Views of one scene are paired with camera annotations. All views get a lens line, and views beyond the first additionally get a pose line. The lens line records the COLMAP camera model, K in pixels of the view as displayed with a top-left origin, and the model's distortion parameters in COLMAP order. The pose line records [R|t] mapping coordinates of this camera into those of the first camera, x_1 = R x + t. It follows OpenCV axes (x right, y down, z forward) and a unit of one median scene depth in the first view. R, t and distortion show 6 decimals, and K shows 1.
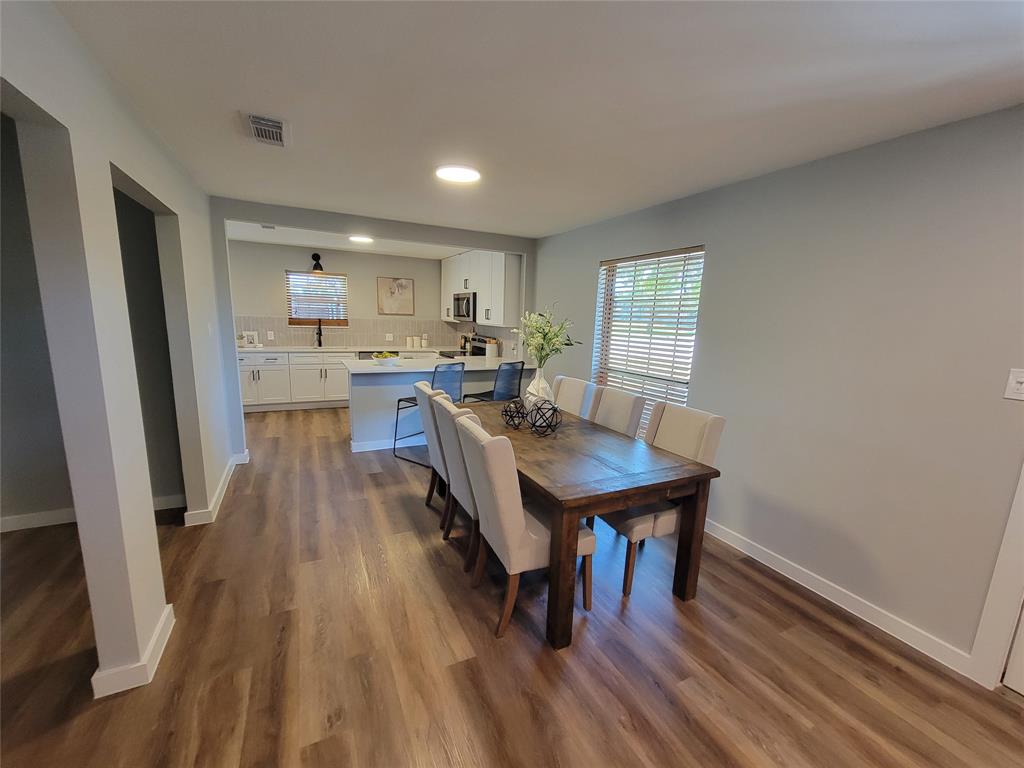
lens RADIAL K [[418.8, 0, 504.9], [0, 418.8, 389.9], [0, 0, 1]] dist [-0.000860, -0.000036]
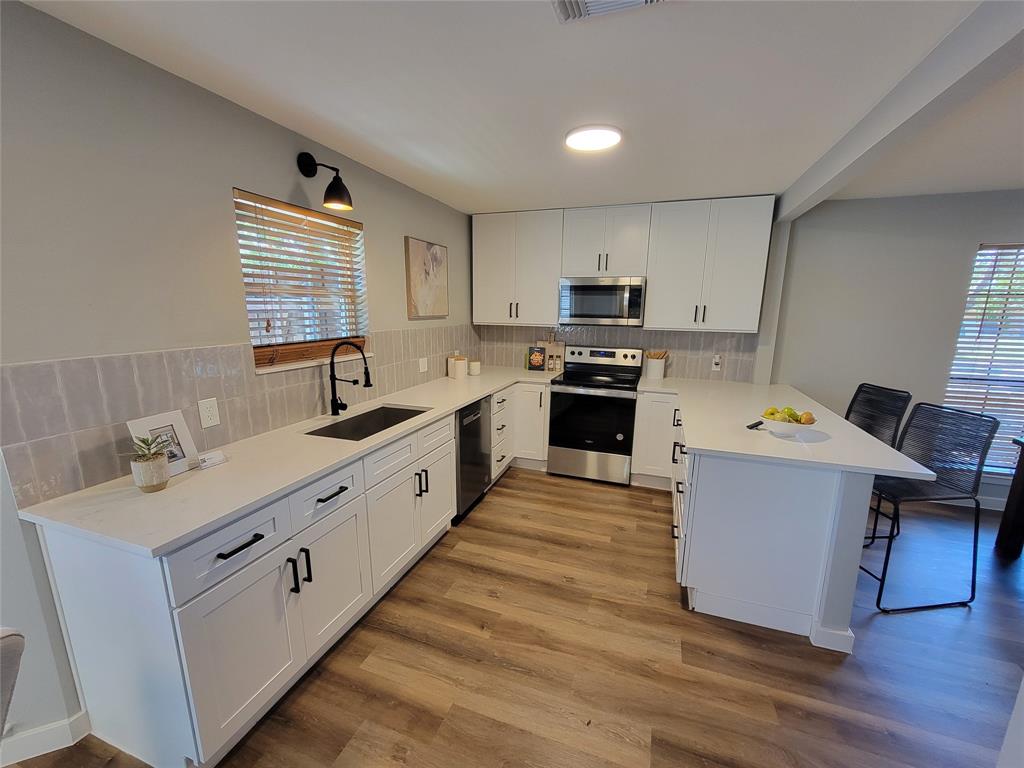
lens RADIAL K [[418.8, 0, 520.2], [0, 418.8, 386.6], [0, 0, 1]] dist [-0.000860, -0.000036]
pose [[0.707960, -0.156829, 0.688620, -1.009704], [0.137983, 0.986958, 0.082915, -0.236923], [-0.692643, 0.036318, 0.720366, 1.083127]]
